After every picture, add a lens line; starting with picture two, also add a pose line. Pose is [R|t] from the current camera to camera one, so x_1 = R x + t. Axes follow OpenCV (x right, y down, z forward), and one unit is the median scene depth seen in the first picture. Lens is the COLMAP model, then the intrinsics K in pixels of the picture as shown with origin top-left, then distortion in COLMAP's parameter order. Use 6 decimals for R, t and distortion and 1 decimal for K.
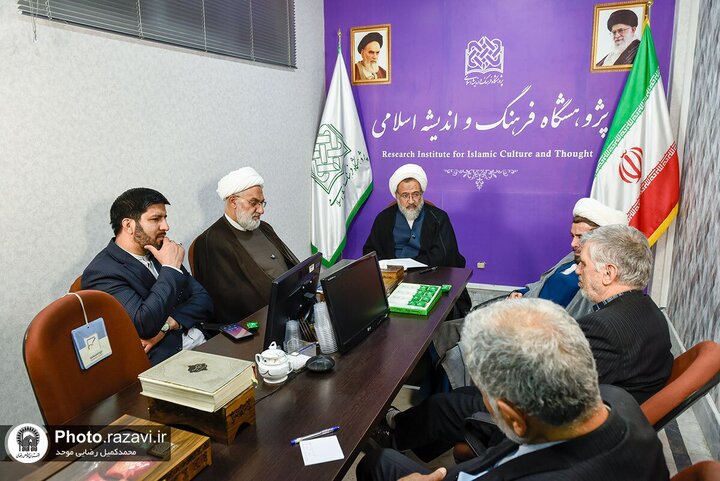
lens RADIAL K [[550.0, 0, 351.9], [0, 550.0, 237.6], [0, 0, 1]] dist [-0.008781, -0.001387]
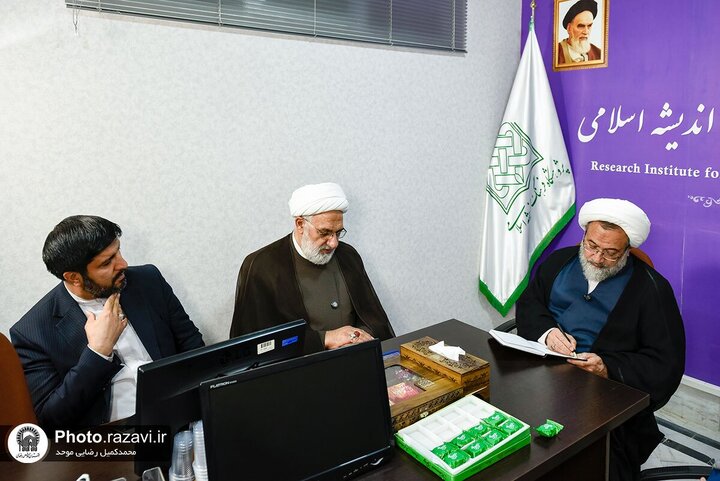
lens RADIAL K [[539.6, 0, 358.9], [0, 539.6, 155.1], [0, 0, 1]] dist [-0.006500, -0.003186]
pose [[0.834124, 0.046942, -0.549577, 0.190788], [-0.121203, 0.987618, -0.099600, -0.062785], [0.538096, 0.149689, 0.829485, 0.279293]]
